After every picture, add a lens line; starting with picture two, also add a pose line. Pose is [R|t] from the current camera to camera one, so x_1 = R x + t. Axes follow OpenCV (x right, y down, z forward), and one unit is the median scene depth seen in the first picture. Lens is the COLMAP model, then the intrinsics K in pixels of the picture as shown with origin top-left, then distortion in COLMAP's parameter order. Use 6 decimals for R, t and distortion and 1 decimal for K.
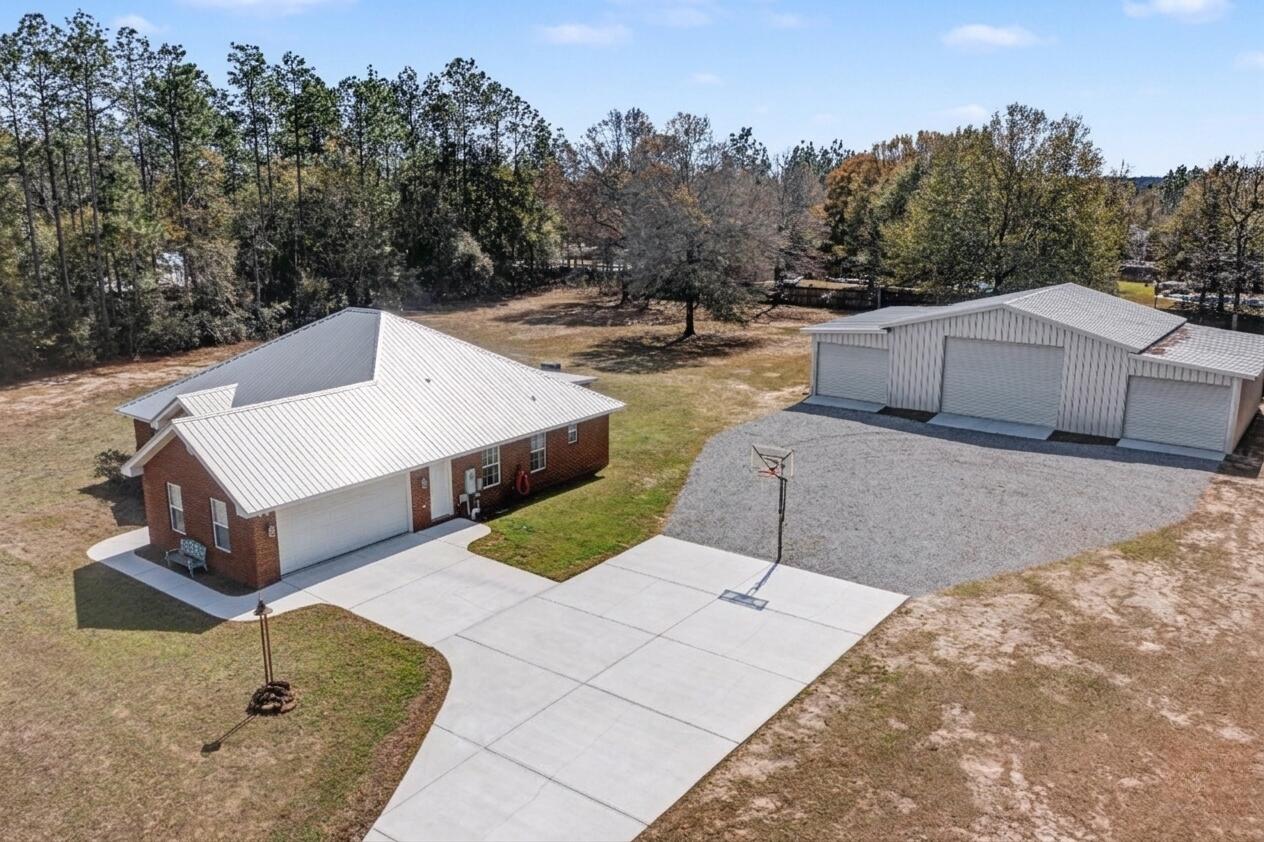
lens RADIAL K [[983.1, 0, 633.7], [0, 983.1, 418.6], [0, 0, 1]] dist [-0.026788, 0.005580]
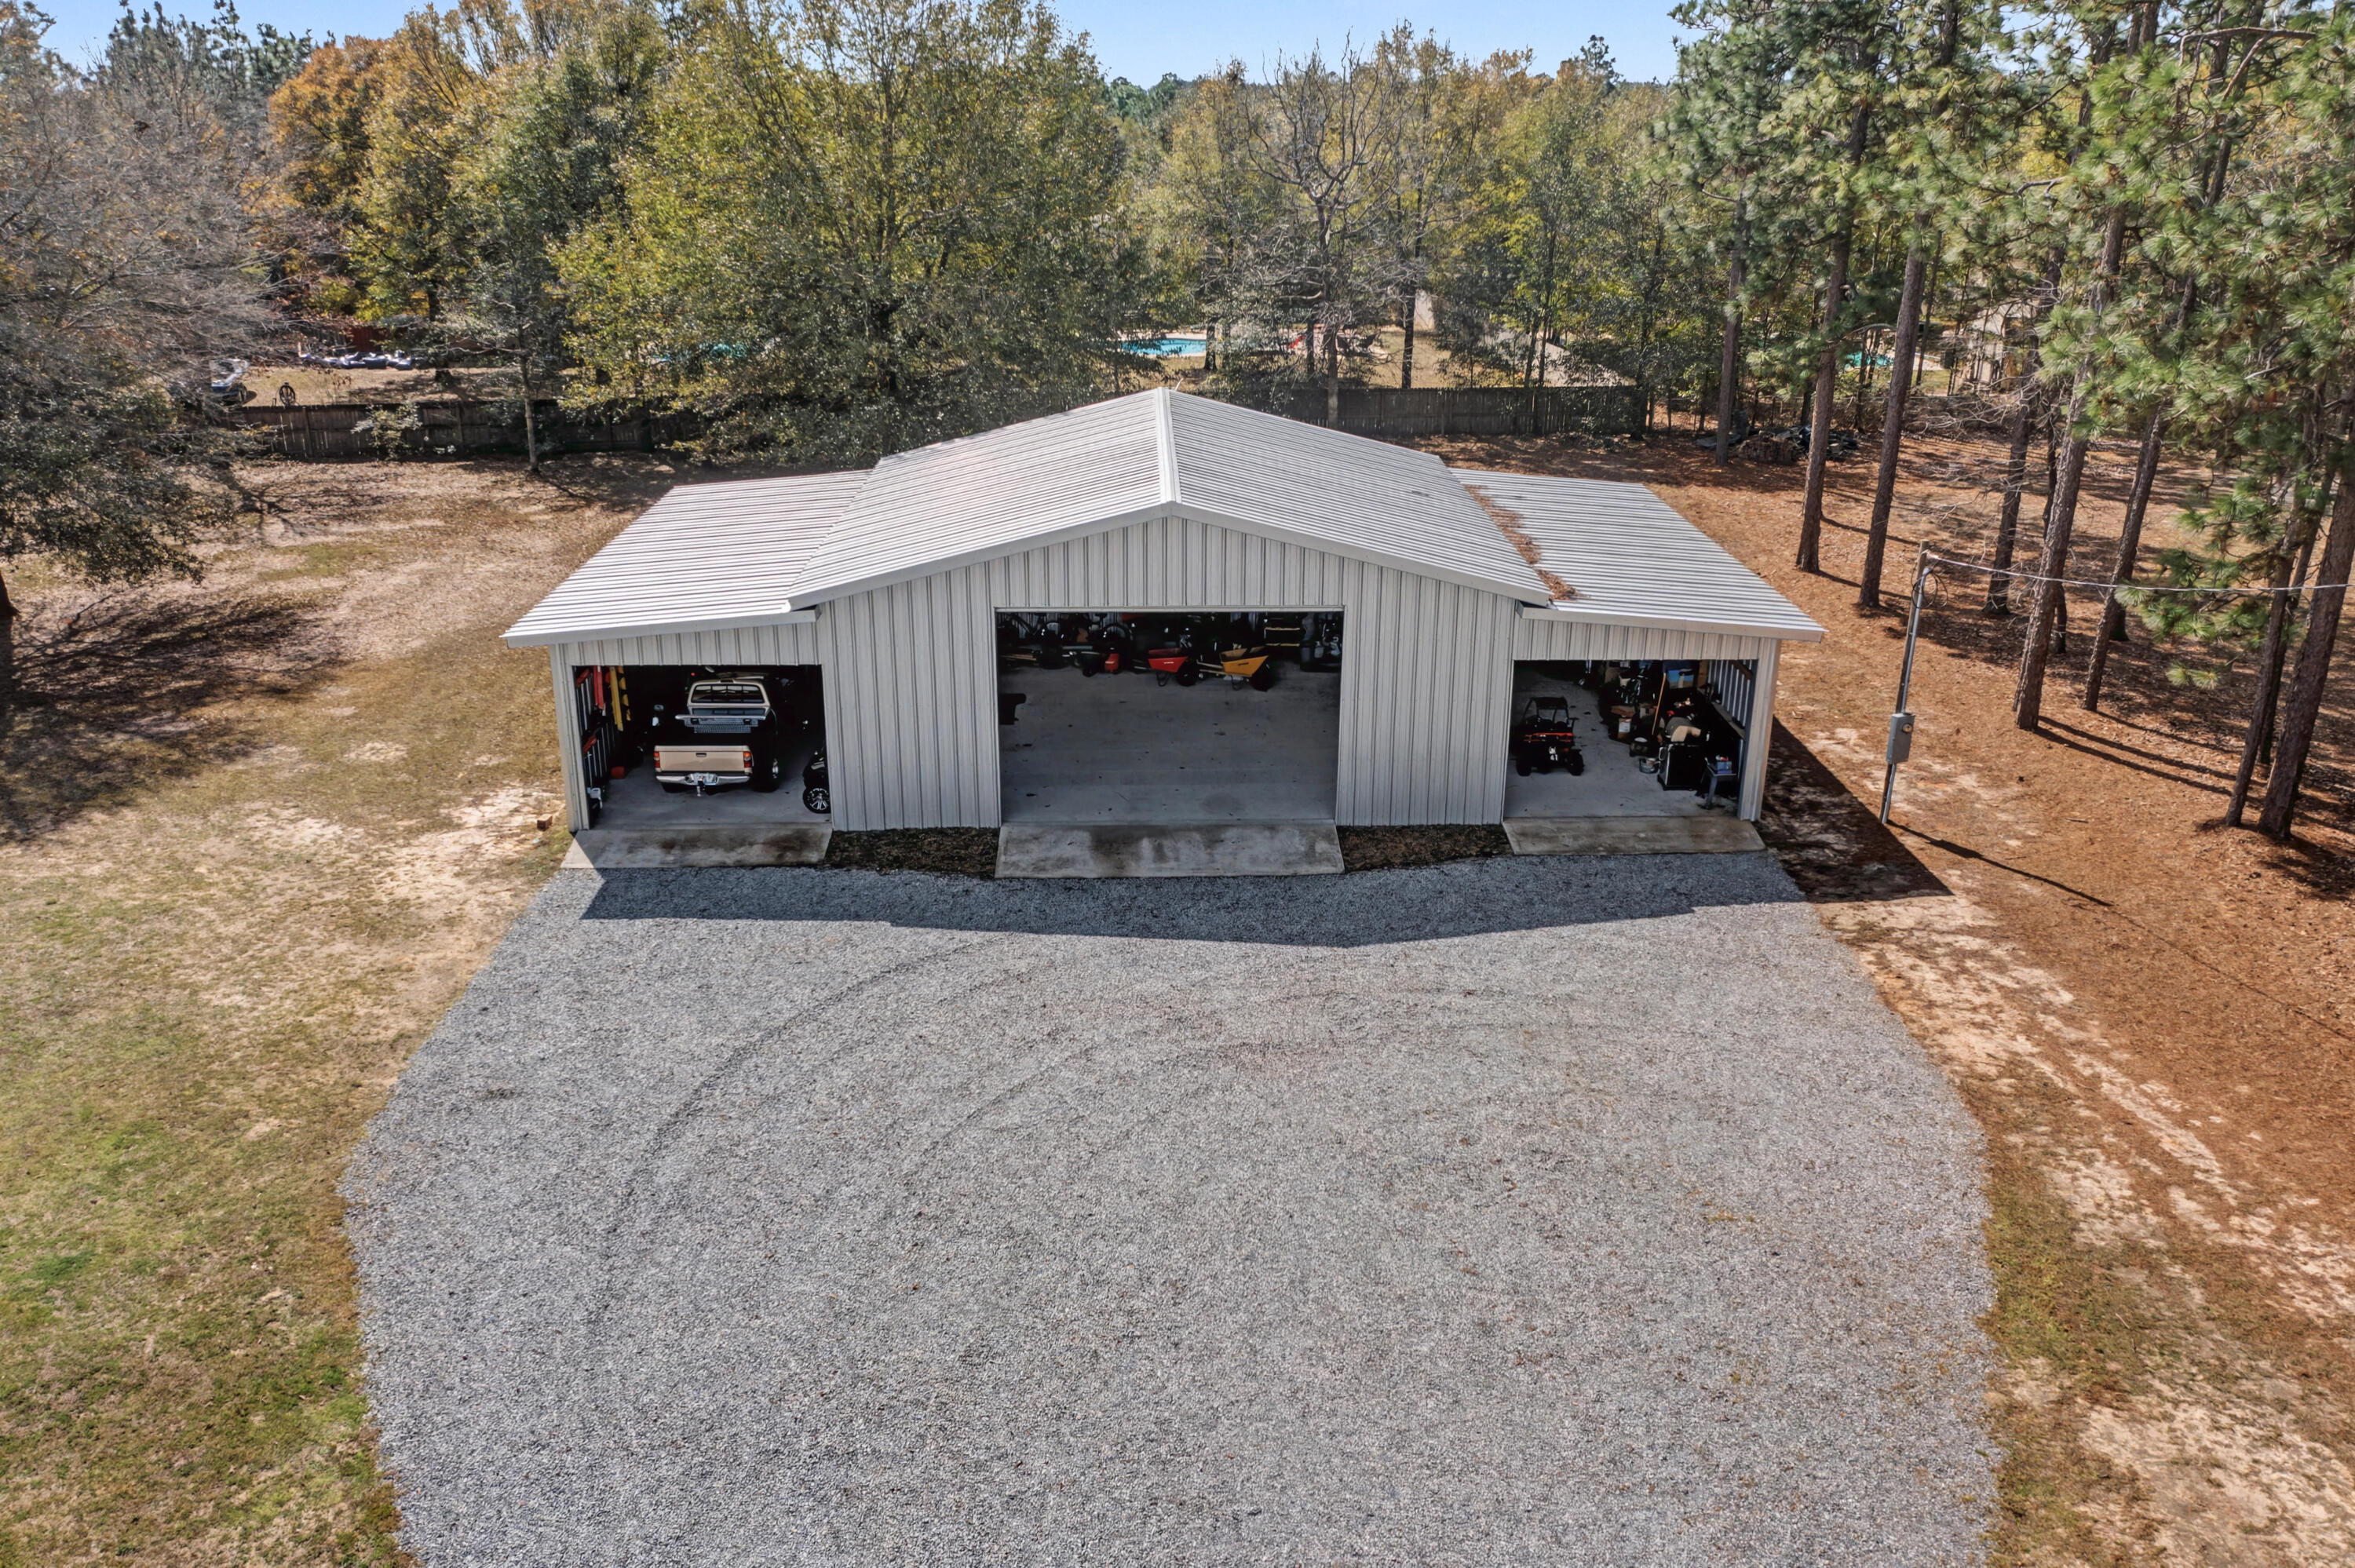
lens RADIAL K [[1831.5, 0, 1191.5], [0, 1831.5, 778.2], [0, 0, 1]] dist [-0.026788, 0.005580]
pose [[0.767319, -0.220345, 0.602220, -0.020002], [0.146627, 0.974520, 0.169739, -0.147715], [-0.624277, -0.041942, 0.780076, 0.566554]]
